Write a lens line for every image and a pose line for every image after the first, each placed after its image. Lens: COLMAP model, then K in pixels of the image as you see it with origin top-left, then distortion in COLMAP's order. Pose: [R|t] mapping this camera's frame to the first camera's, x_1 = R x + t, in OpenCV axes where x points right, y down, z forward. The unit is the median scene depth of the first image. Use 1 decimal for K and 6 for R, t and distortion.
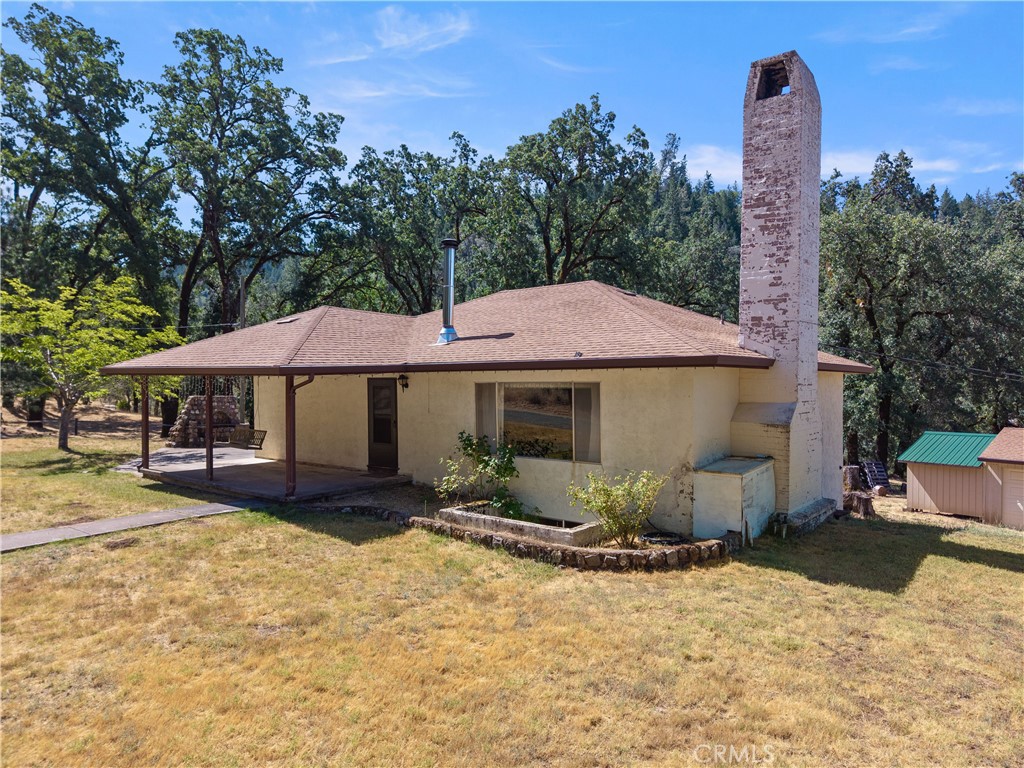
lens RADIAL K [[705.8, 0, 513.5], [0, 705.8, 388.5], [0, 0, 1]] dist [0.038015, -0.028478]
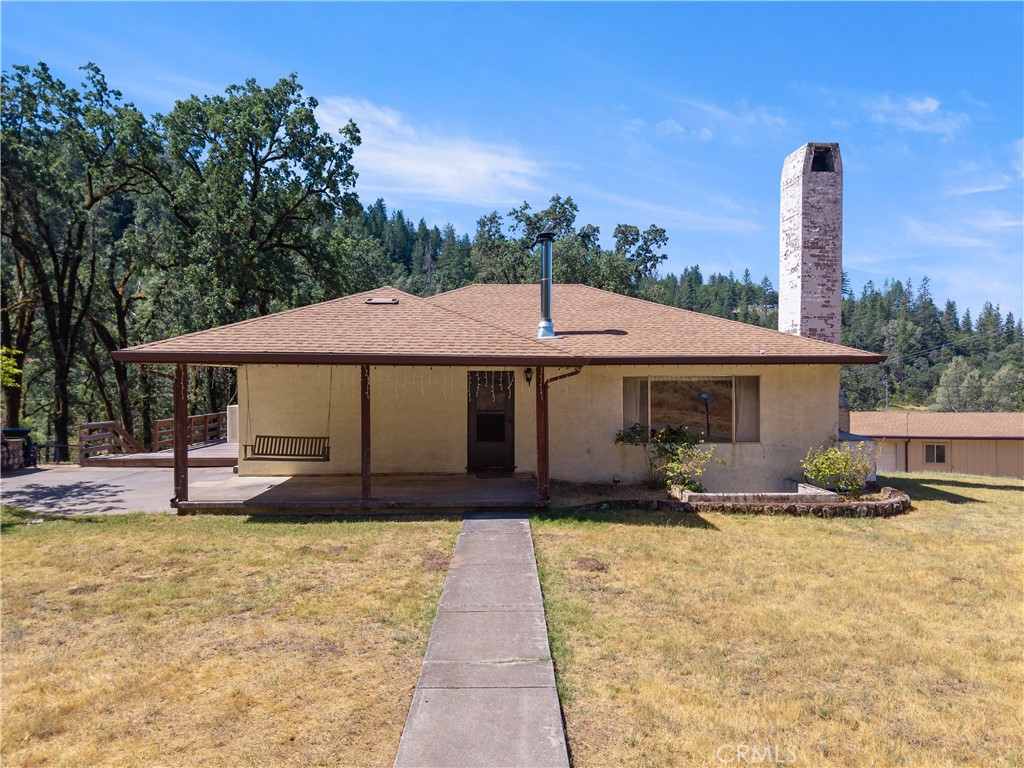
lens RADIAL K [[705.8, 0, 515.3], [0, 705.8, 378.4], [0, 0, 1]] dist [0.038015, -0.028478]
pose [[0.740316, 0.001990, 0.672257, -0.979968], [0.007283, 0.999913, -0.010981, 0.006093], [-0.672220, 0.013025, 0.740237, 0.364402]]
